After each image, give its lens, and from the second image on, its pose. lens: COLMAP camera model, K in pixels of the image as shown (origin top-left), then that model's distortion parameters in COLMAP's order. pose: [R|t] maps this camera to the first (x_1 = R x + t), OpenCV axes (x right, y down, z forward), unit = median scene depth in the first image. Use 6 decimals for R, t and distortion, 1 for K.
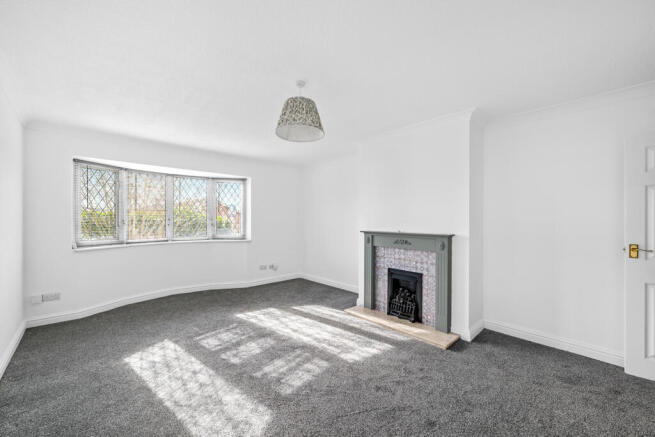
lens RADIAL K [[263.8, 0, 327.8], [0, 263.8, 219.1], [0, 0, 1]] dist [-0.003474, -0.000664]
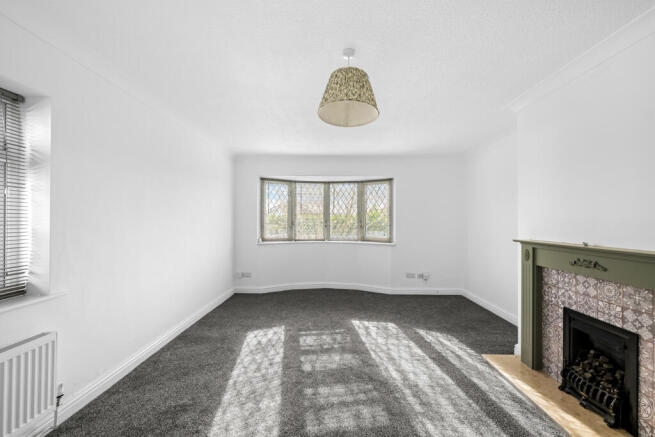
lens RADIAL K [[263.8, 0, 327.4], [0, 263.8, 219.3], [0, 0, 1]] dist [-0.003474, -0.000664]
pose [[0.719620, -0.004526, -0.694353, 0.274001], [-0.001189, 0.999969, -0.007749, 0.001184], [0.694367, 0.006402, 0.719592, 0.255770]]
